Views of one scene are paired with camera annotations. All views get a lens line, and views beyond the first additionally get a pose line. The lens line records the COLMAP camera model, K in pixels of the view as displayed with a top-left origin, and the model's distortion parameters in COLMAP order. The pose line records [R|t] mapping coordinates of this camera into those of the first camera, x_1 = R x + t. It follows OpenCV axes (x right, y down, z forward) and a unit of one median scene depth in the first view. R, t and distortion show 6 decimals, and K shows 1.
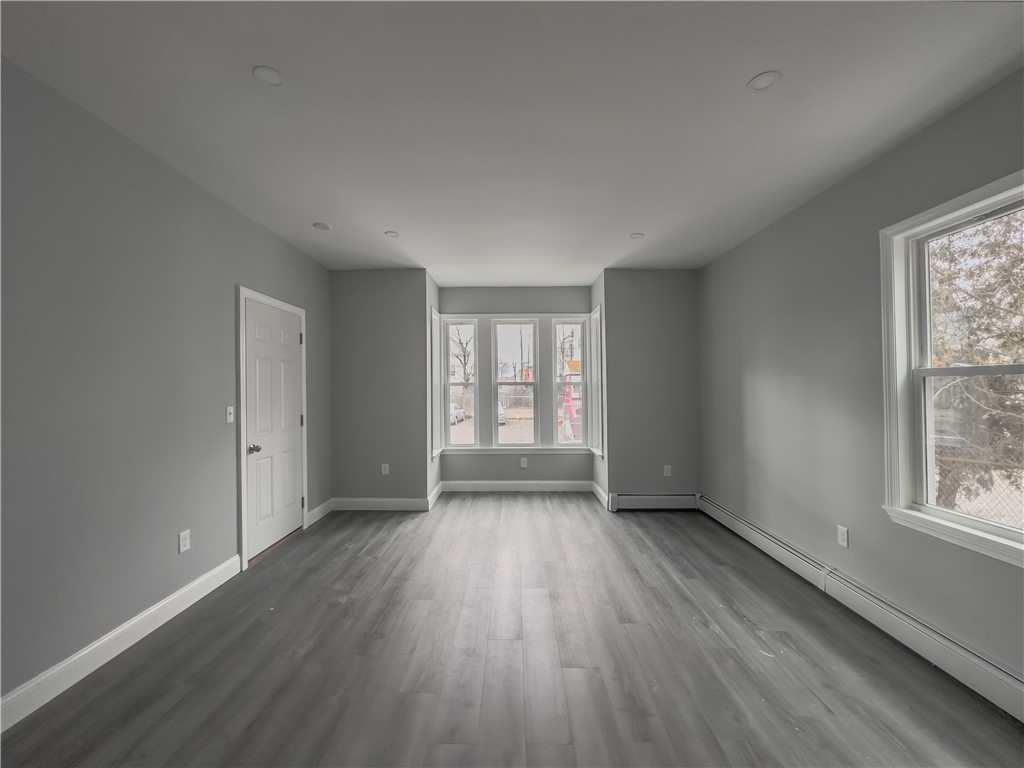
lens RADIAL K [[412.9, 0, 514.4], [0, 412.9, 385.3], [0, 0, 1]] dist [0.000760, 0.000283]
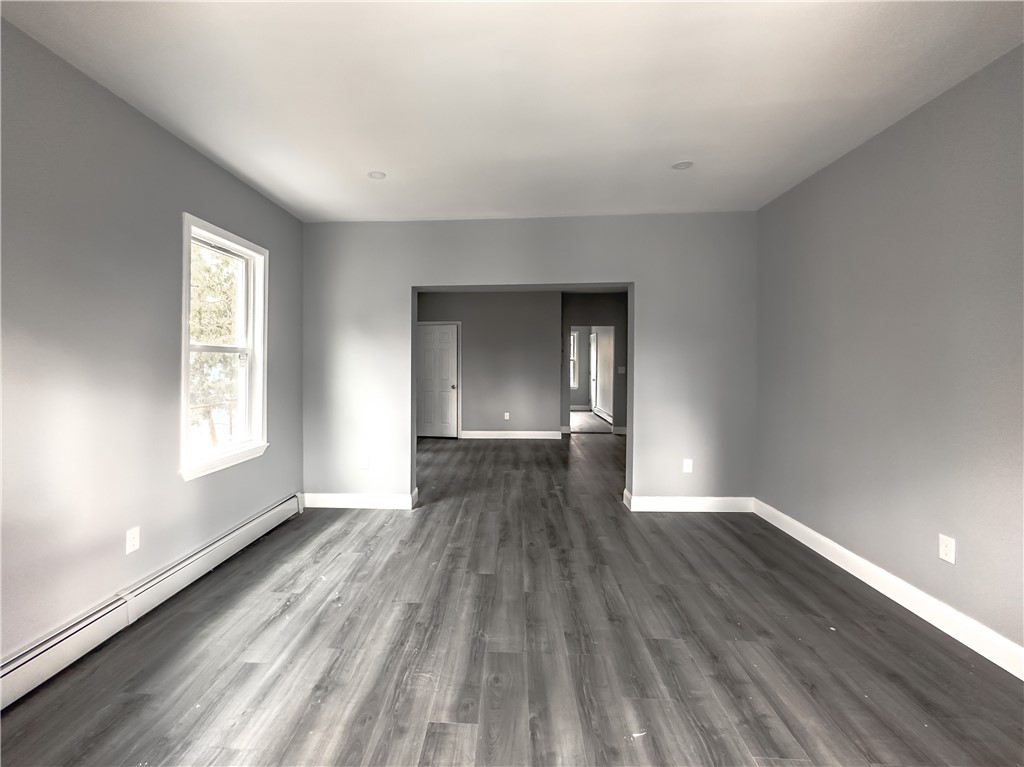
lens RADIAL K [[412.9, 0, 514.4], [0, 412.9, 384.8], [0, 0, 1]] dist [0.000760, 0.000283]
pose [[-0.999963, 0.002849, 0.008105, 0.016196], [0.003229, 0.998874, 0.047339, 0.011622], [-0.007961, 0.047363, -0.998846, 0.963217]]
